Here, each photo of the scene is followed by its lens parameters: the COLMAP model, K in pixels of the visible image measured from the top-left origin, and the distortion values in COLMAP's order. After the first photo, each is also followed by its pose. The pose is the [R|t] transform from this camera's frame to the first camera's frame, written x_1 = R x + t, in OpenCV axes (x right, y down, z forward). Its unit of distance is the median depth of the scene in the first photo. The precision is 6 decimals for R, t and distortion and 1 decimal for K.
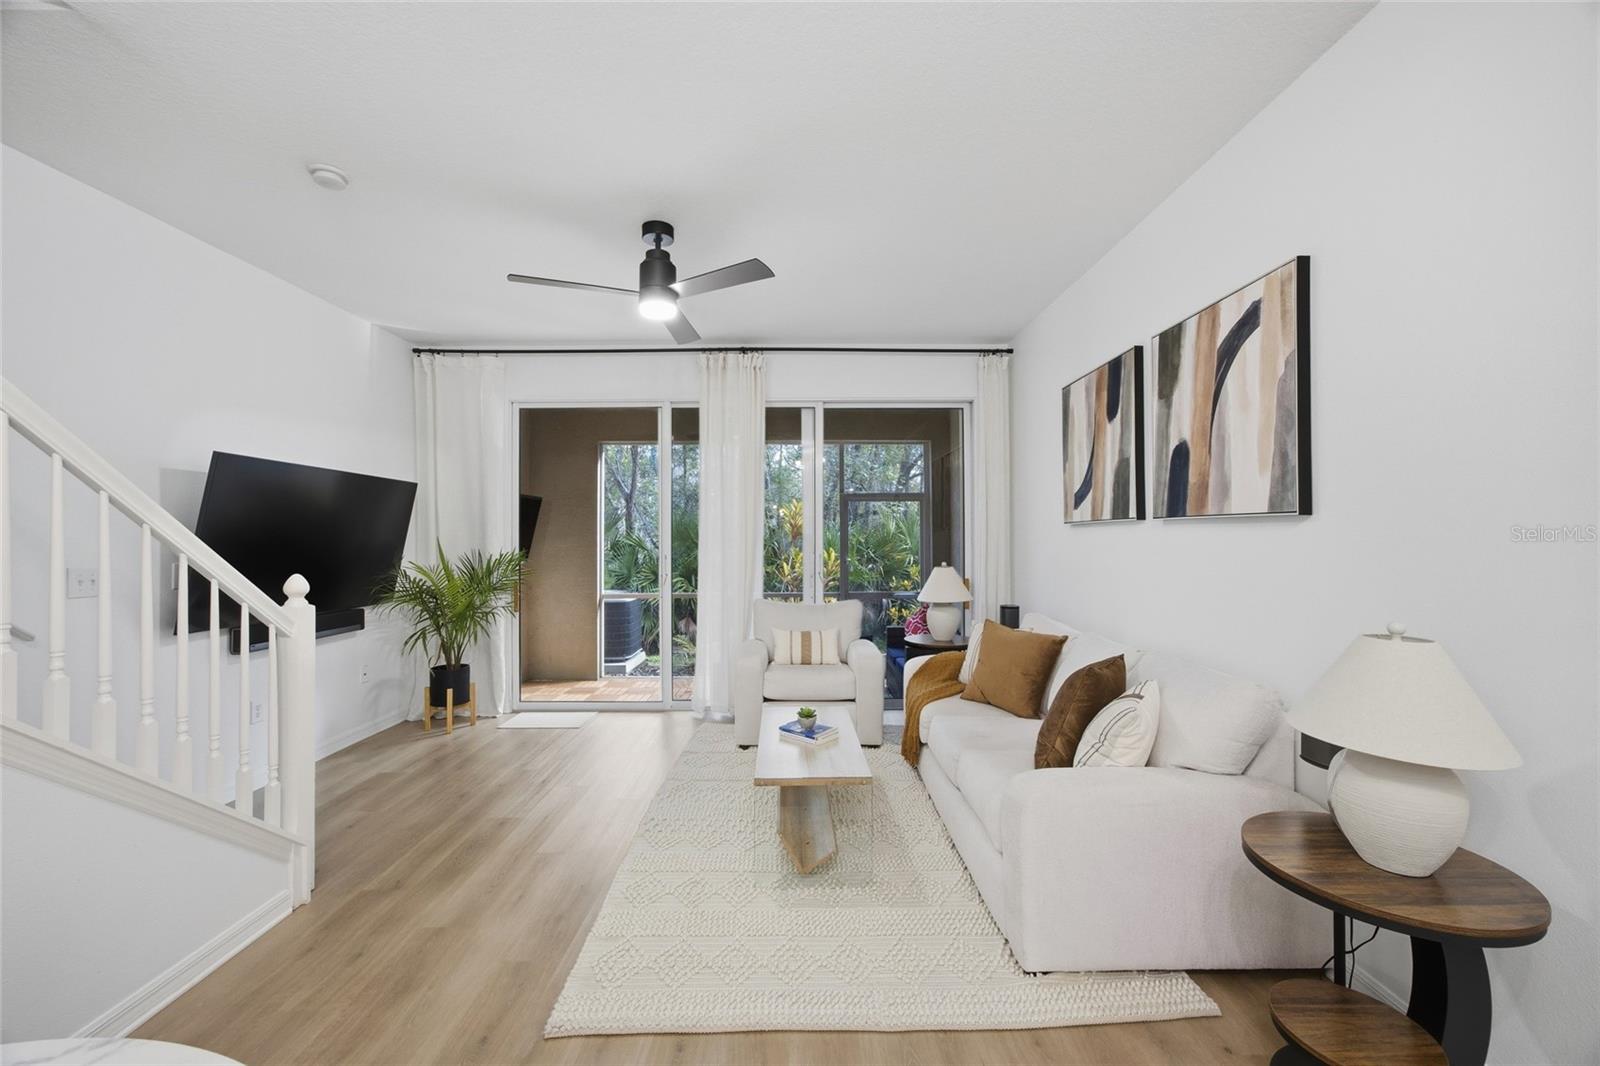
lens RADIAL K [[632.5, 0, 800.0], [0, 632.5, 533.0], [0, 0, 1]] dist [-0.002022, 0.000816]
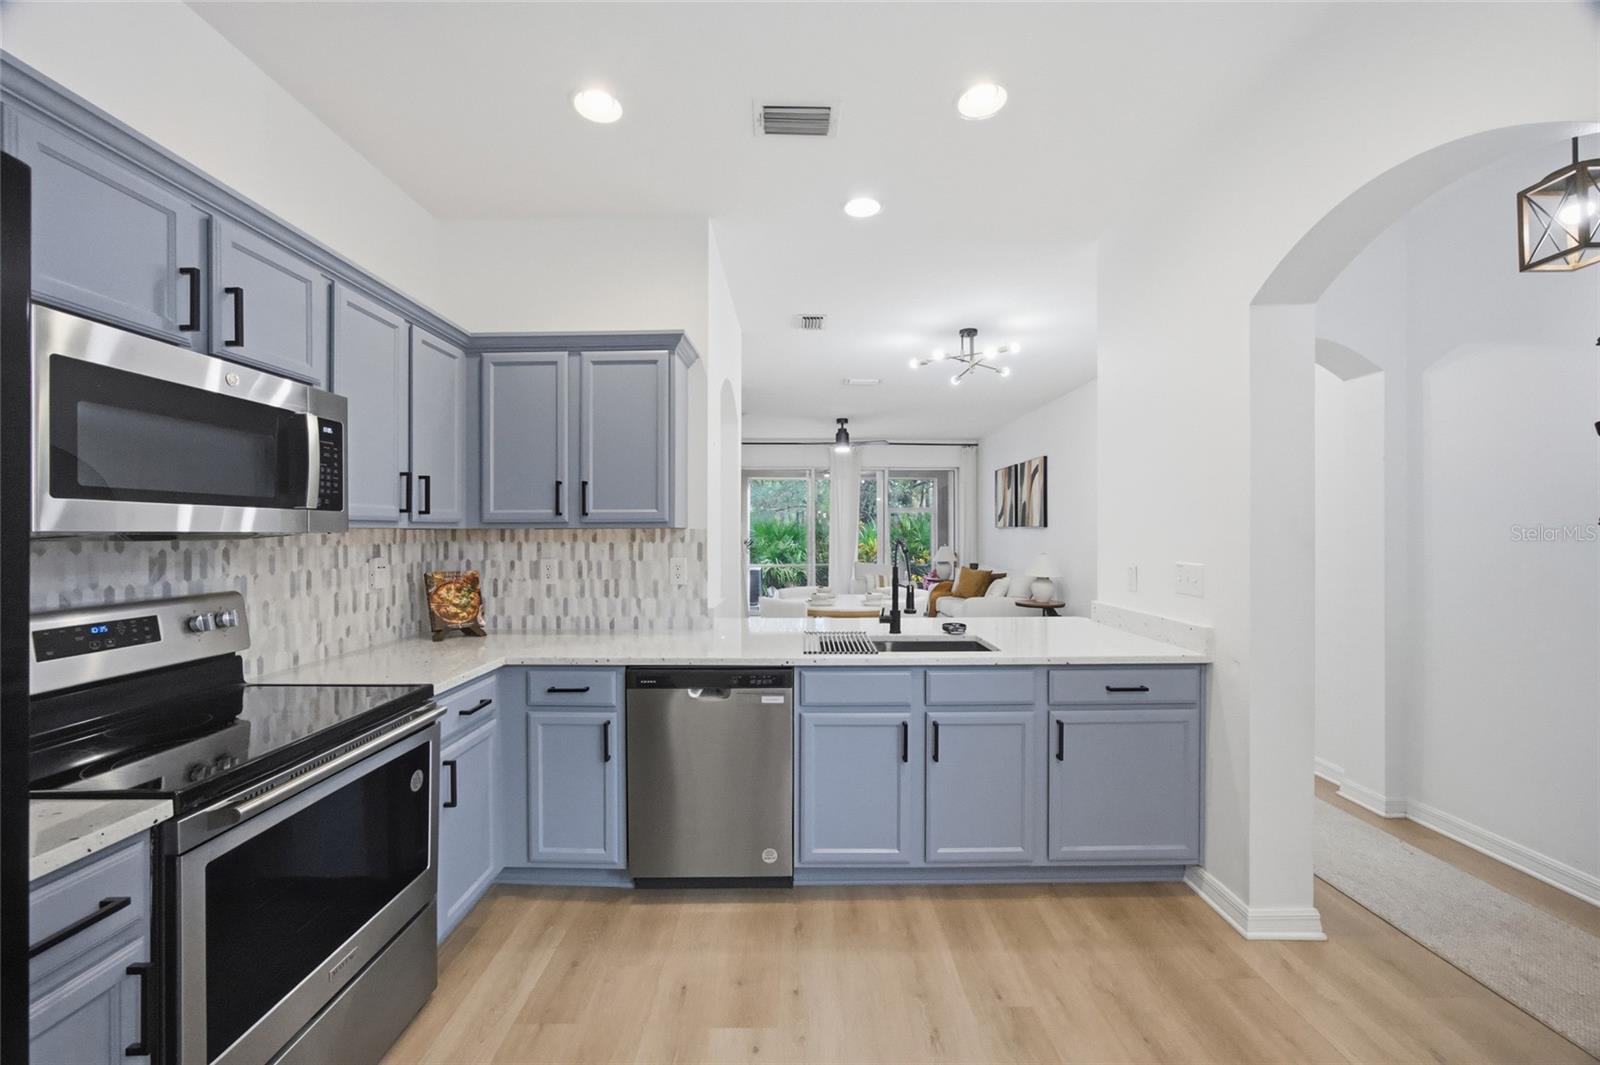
lens RADIAL K [[632.5, 0, 800.0], [0, 632.5, 532.5], [0, 0, 1]] dist [-0.002022, 0.000816]
pose [[0.999986, 0.004489, 0.002691, -0.399647], [-0.004508, 0.999965, 0.006995, -0.011225], [-0.002659, -0.007007, 0.999972, -1.695218]]
